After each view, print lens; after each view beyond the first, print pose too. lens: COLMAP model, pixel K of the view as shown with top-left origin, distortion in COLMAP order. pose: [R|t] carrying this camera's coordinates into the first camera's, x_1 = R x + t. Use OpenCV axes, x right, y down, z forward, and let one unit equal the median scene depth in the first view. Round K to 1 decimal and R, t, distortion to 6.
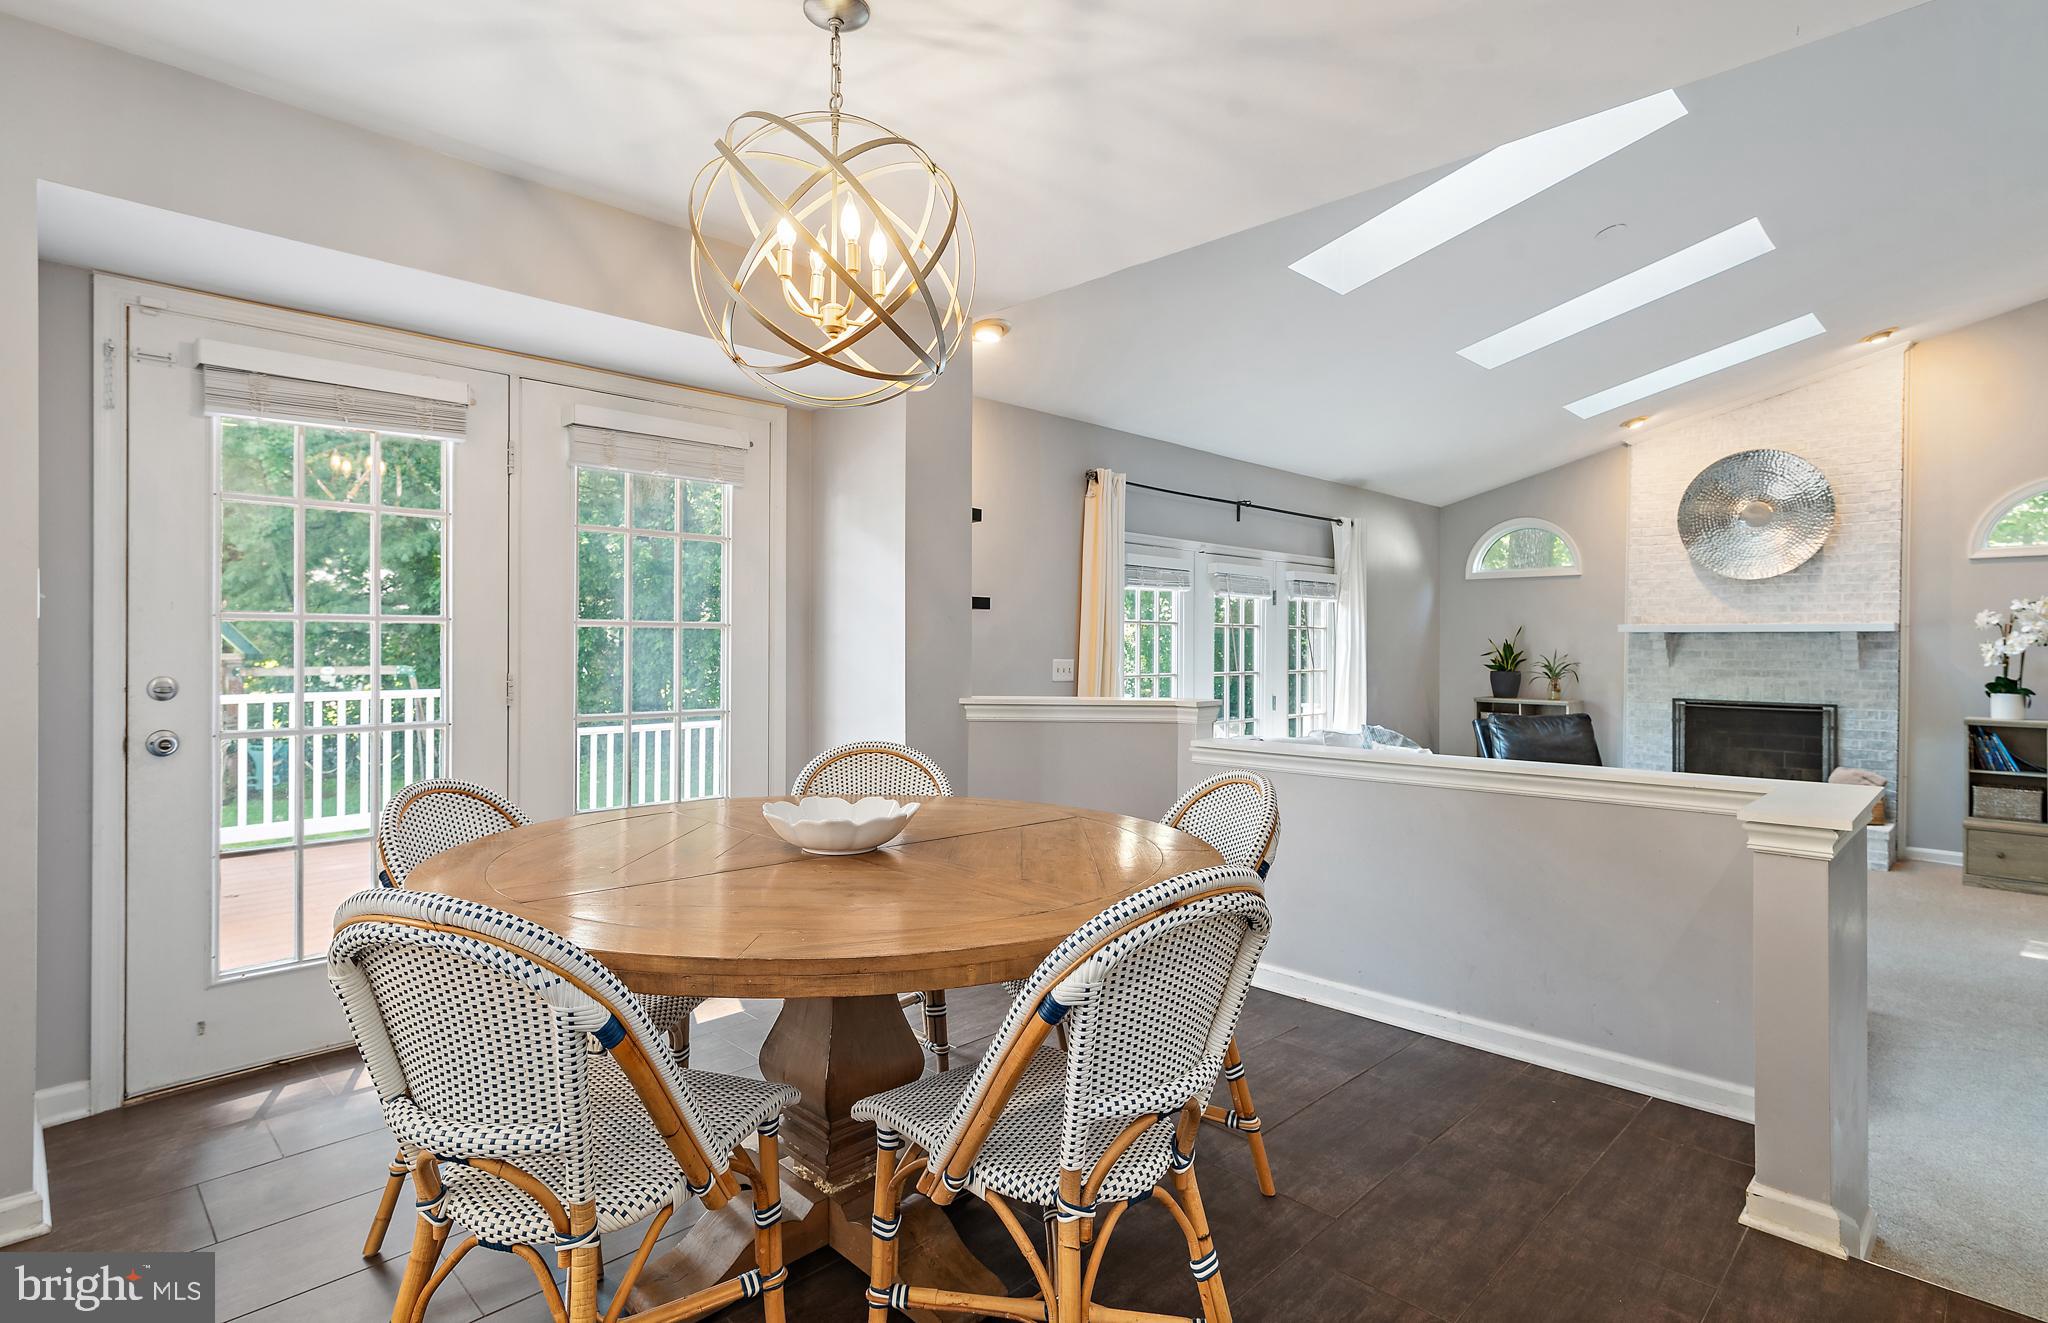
lens RADIAL K [[1040.6, 0, 1033.7], [0, 1040.6, 651.2], [0, 0, 1]] dist [-0.003221, -0.001842]
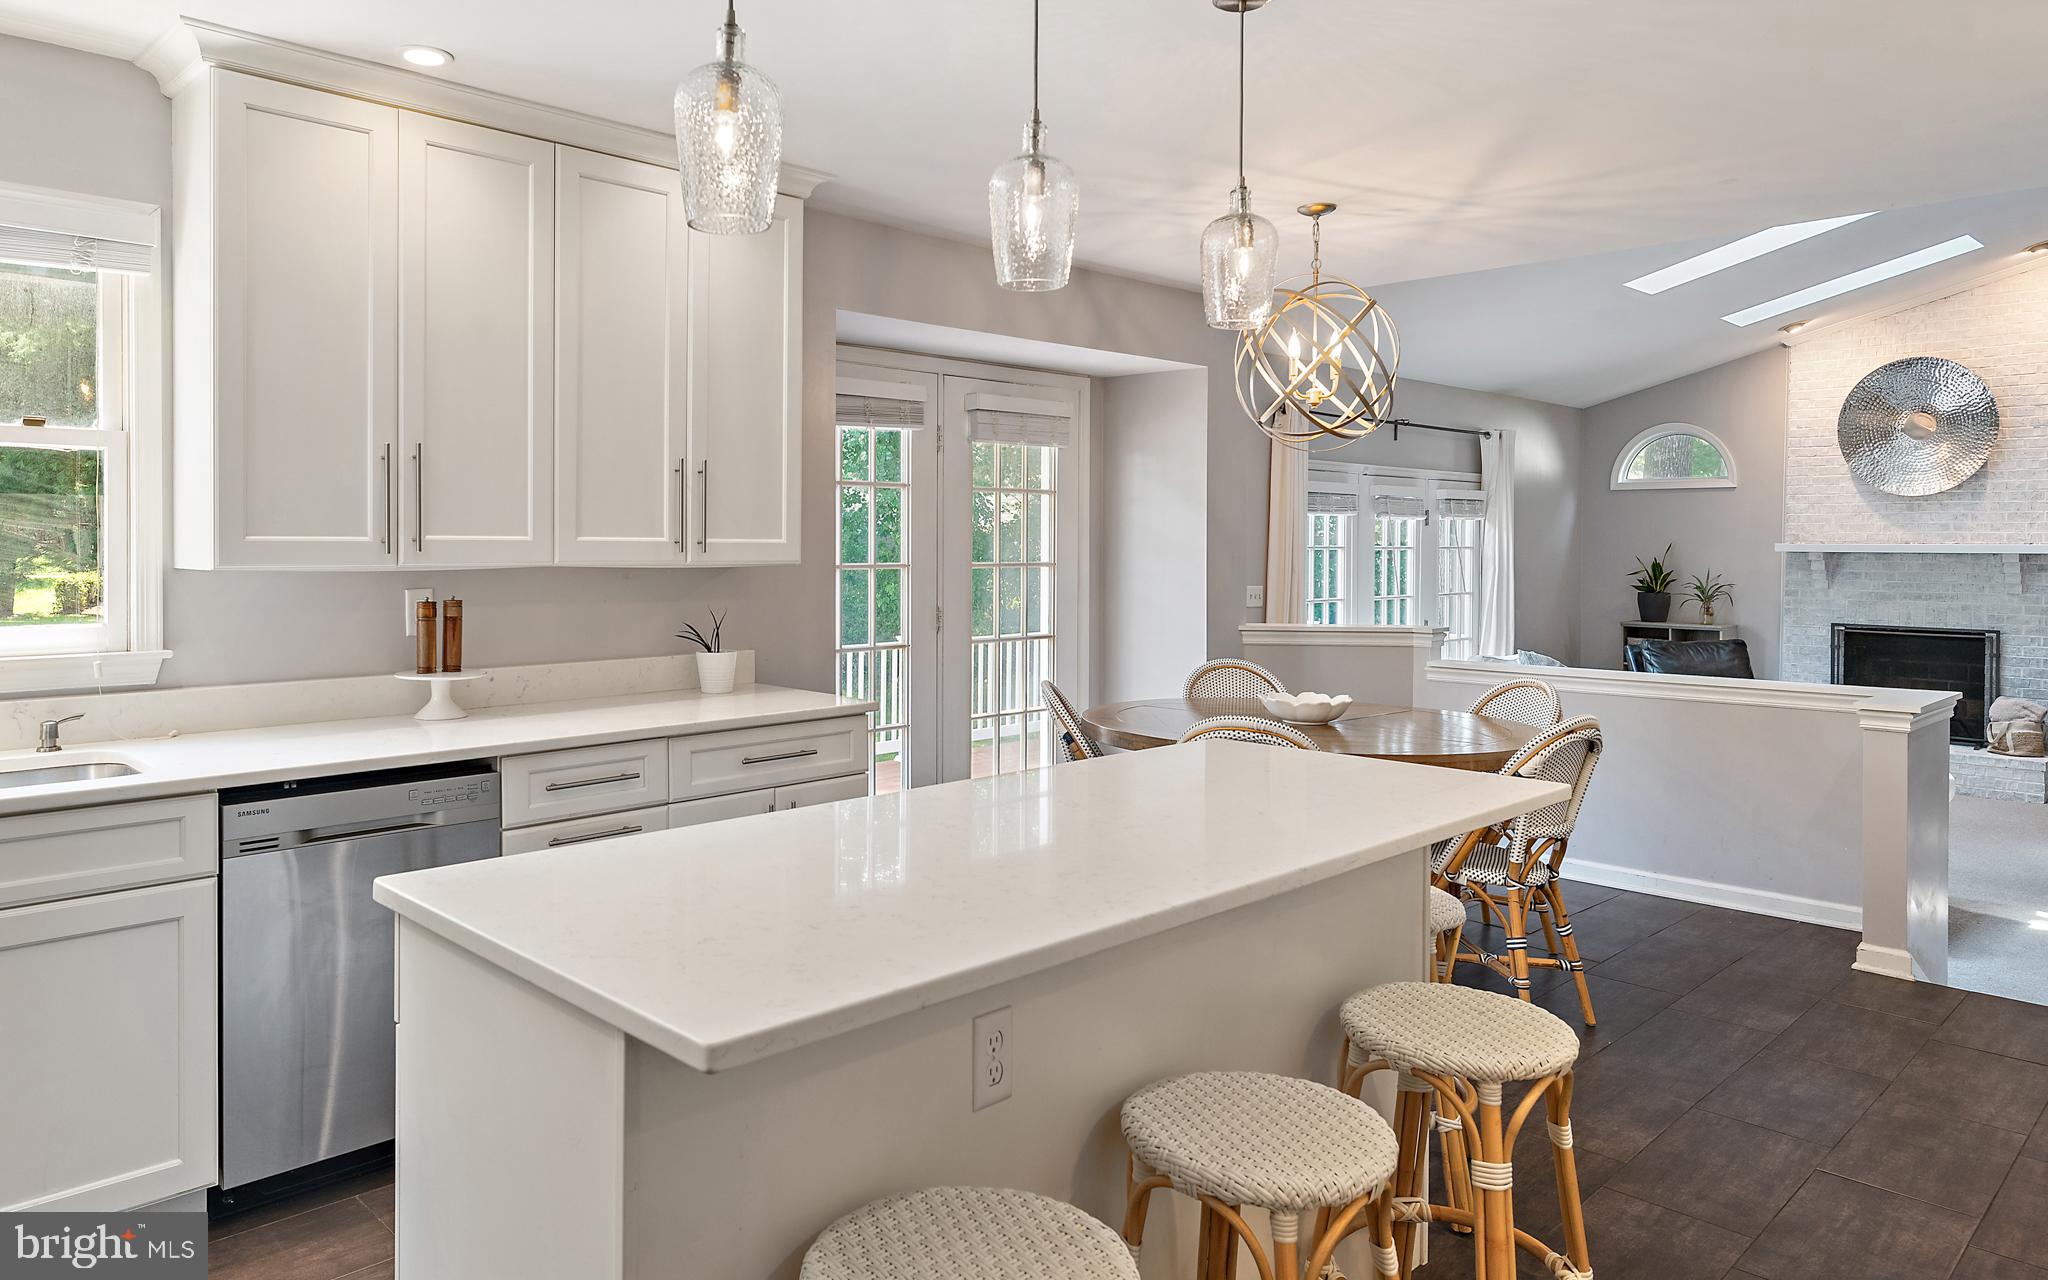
lens RADIAL K [[1433.9, 0, 1046.8], [0, 1433.9, 559.3], [0, 0, 1]] dist [-0.021931, 0.000779]
pose [[0.999136, 0.004686, 0.041303, -0.145574], [-0.004885, 0.999977, 0.004712, -0.015176], [-0.041280, -0.004910, 0.999136, -0.255034]]
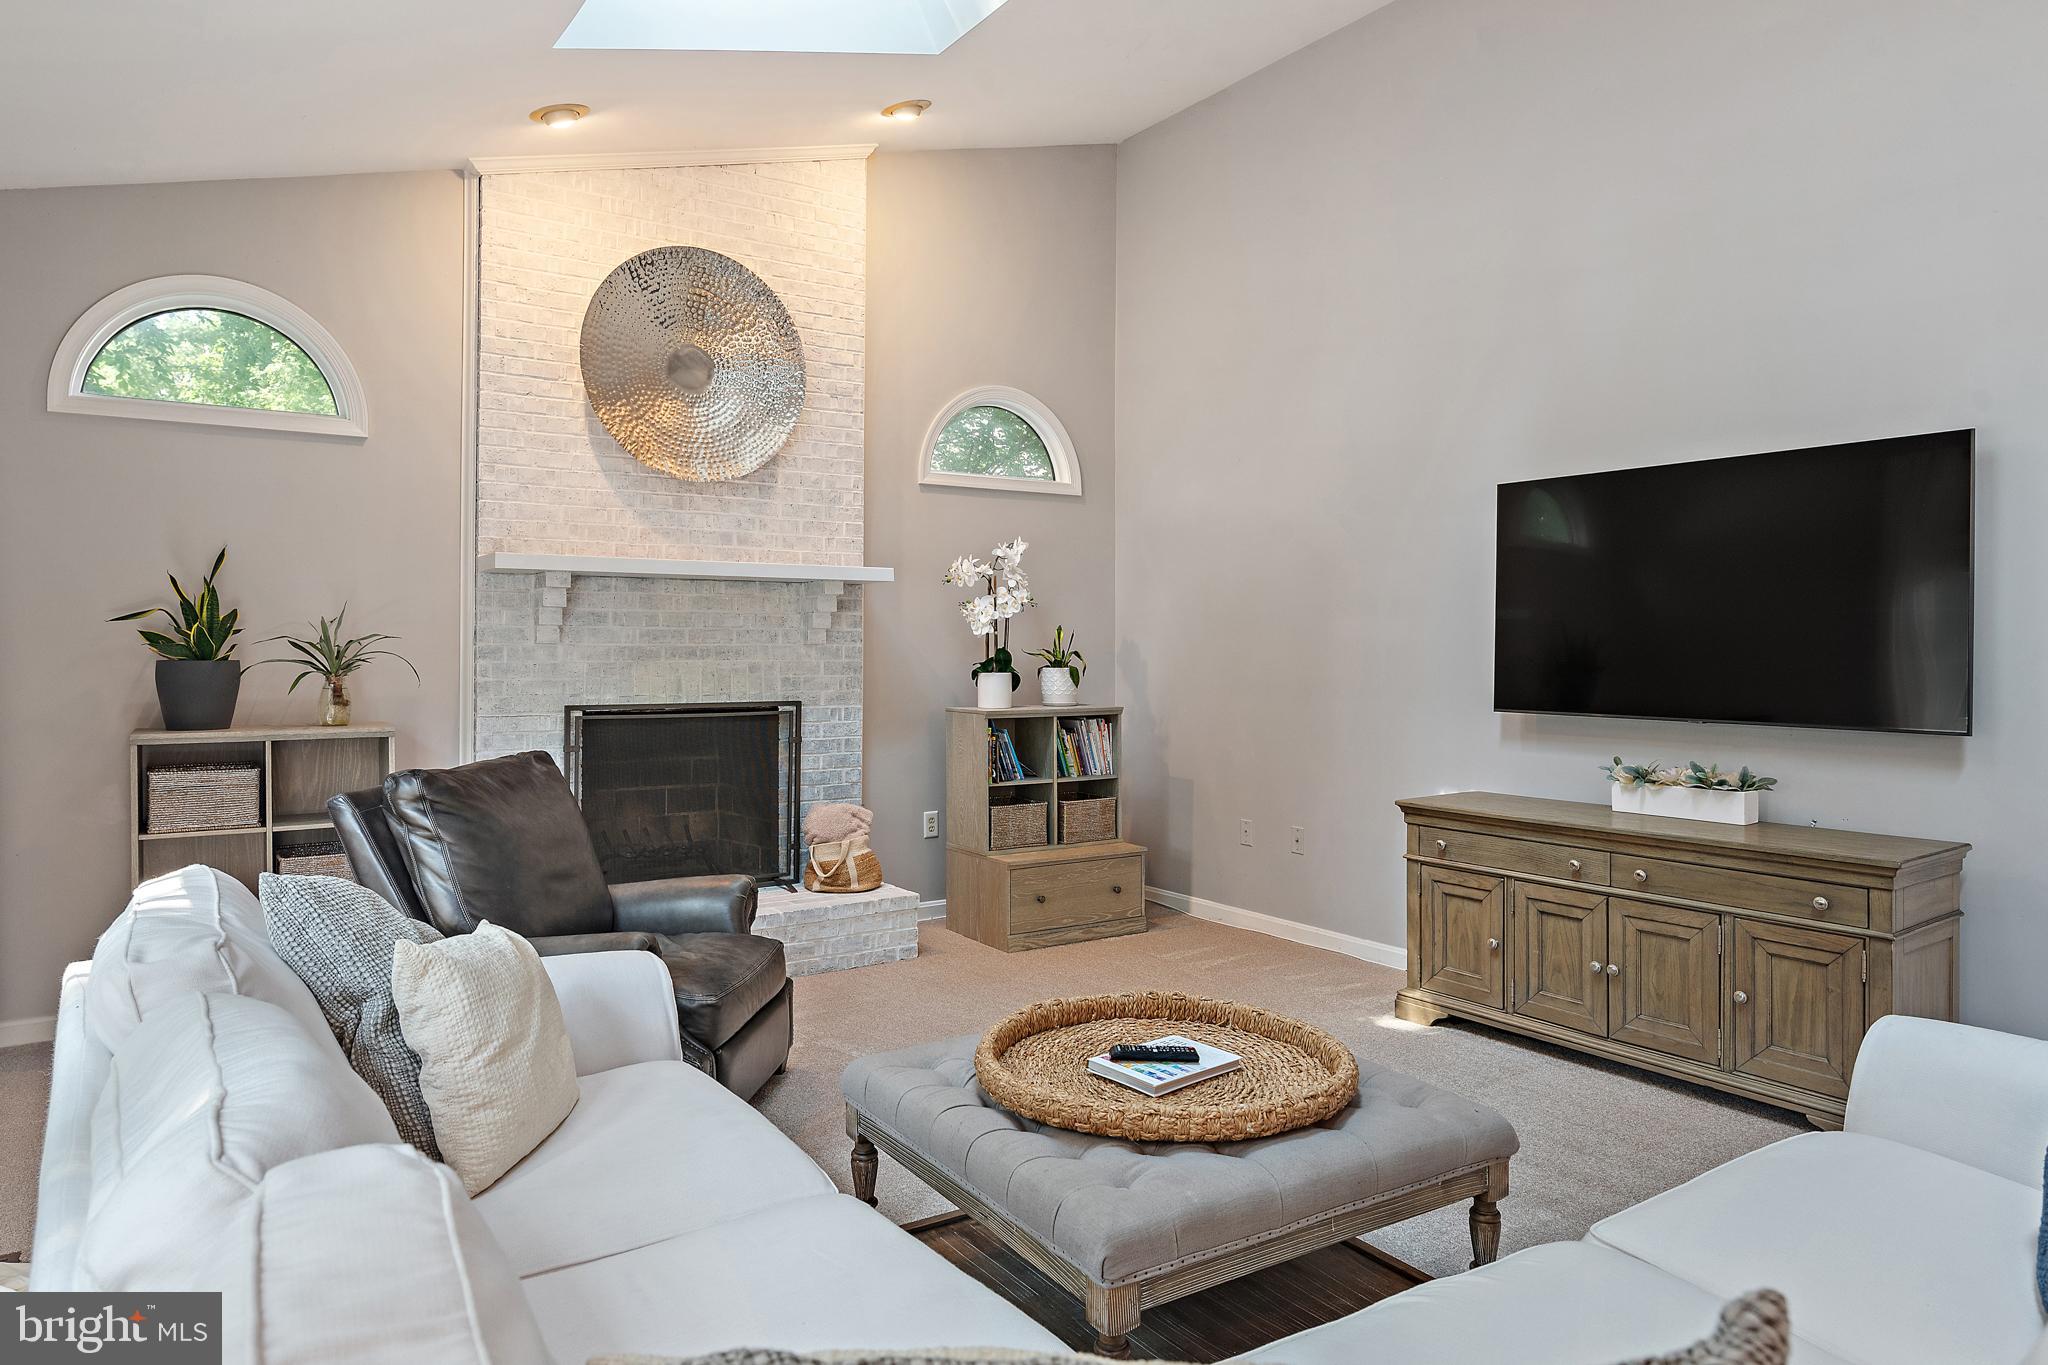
lens RADIAL K [[1314.6, 0, 1156.5], [0, 1314.6, 639.3], [0, 0, 1]] dist [0.000534, -0.004639]
pose [[0.215307, -0.001852, 0.976545, 0.063340], [0.010434, 0.999945, -0.000404, 0.017871], [-0.976491, 0.010276, 0.215315, 0.634656]]
